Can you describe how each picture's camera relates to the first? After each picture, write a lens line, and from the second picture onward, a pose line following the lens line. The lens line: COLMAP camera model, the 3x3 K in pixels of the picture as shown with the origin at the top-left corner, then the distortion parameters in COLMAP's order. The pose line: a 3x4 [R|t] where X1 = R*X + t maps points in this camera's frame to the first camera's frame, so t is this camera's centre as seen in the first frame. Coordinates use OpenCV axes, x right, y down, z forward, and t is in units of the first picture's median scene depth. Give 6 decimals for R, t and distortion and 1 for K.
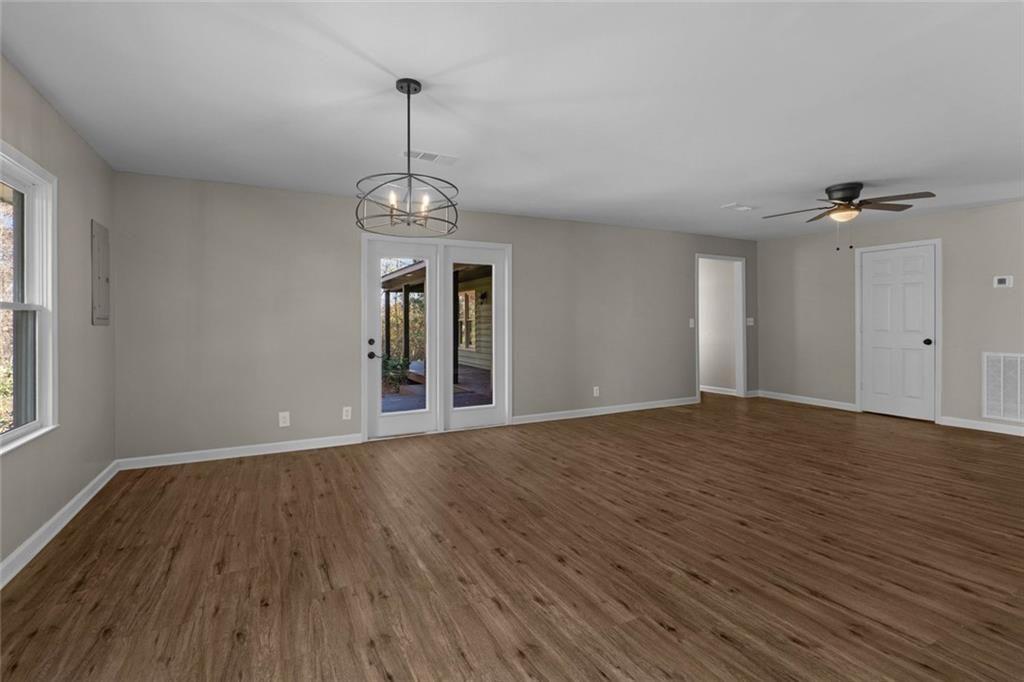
lens RADIAL K [[479.0, 0, 512.0], [0, 479.0, 341.0], [0, 0, 1]] dist [-0.003601, 0.000988]
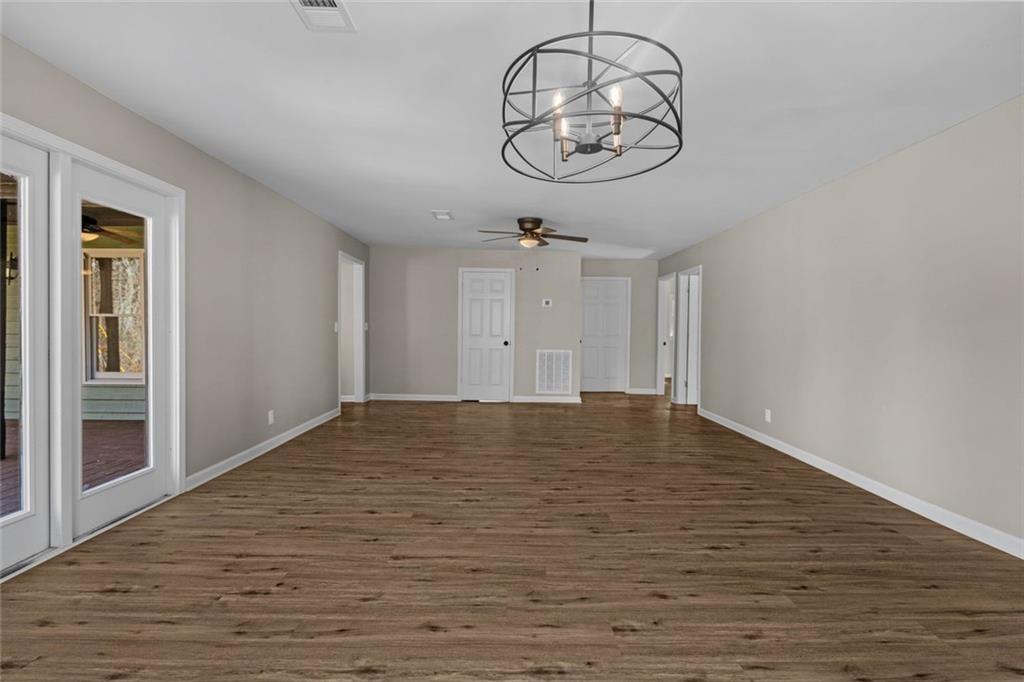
lens RADIAL K [[479.0, 0, 512.0], [0, 479.0, 341.0], [0, 0, 1]] dist [-0.003601, 0.000988]
pose [[0.455086, -0.010110, 0.890390, -0.540169], [0.018969, 0.999819, 0.001657, -0.010803], [-0.890245, 0.016136, 0.455195, 0.569011]]
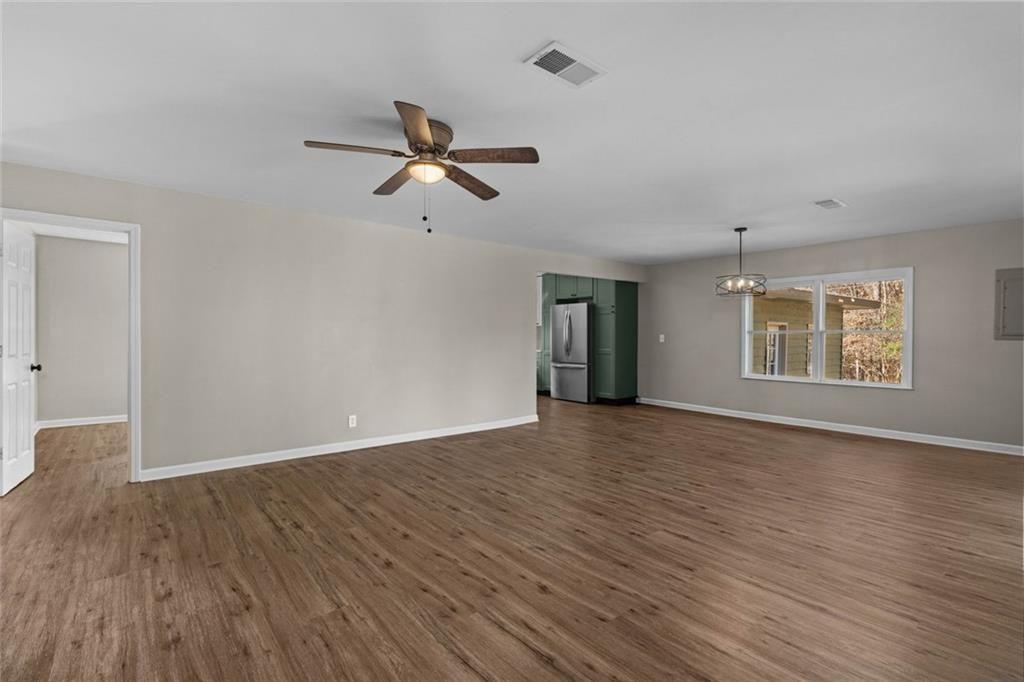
lens RADIAL K [[472.0, 0, 512.0], [0, 472.0, 341.0], [0, 0, 1]] dist [-0.000952, 0.000513]
pose [[-0.977134, 0.003774, -0.212591, 0.886785], [-0.005627, 0.999033, 0.043597, -0.080677], [0.212550, 0.043796, -0.976168, 2.021582]]
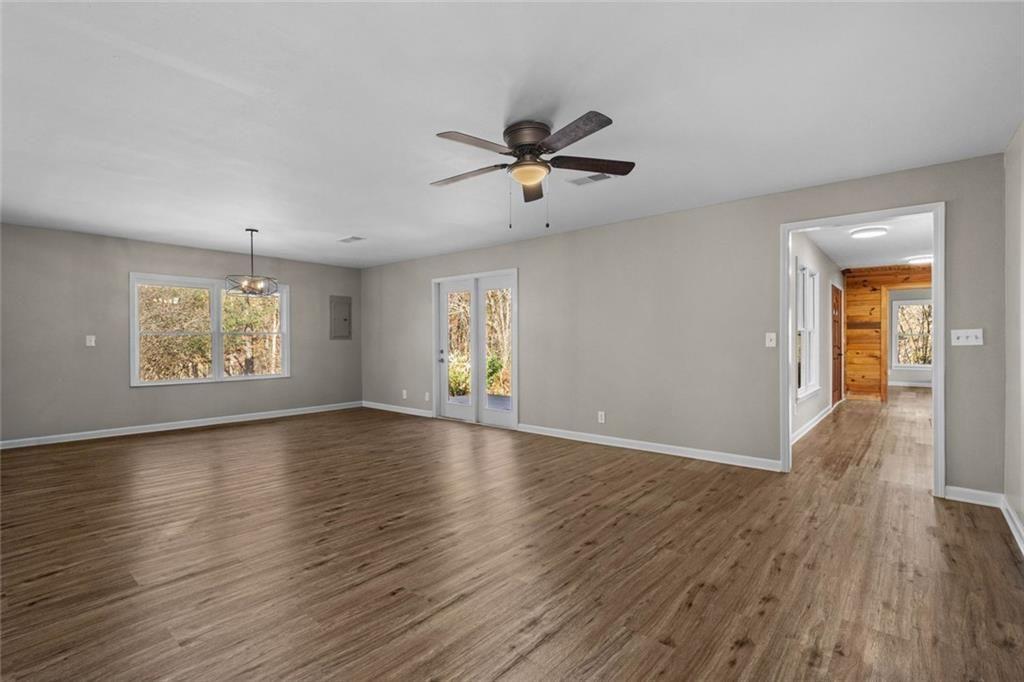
lens RADIAL K [[472.0, 0, 512.0], [0, 472.0, 341.0], [0, 0, 1]] dist [-0.000952, 0.000513]
pose [[0.376591, 0.007991, -0.926345, 1.581030], [-0.034103, 0.999405, -0.005243, -0.040914], [0.925752, 0.033566, 0.376639, 0.898512]]
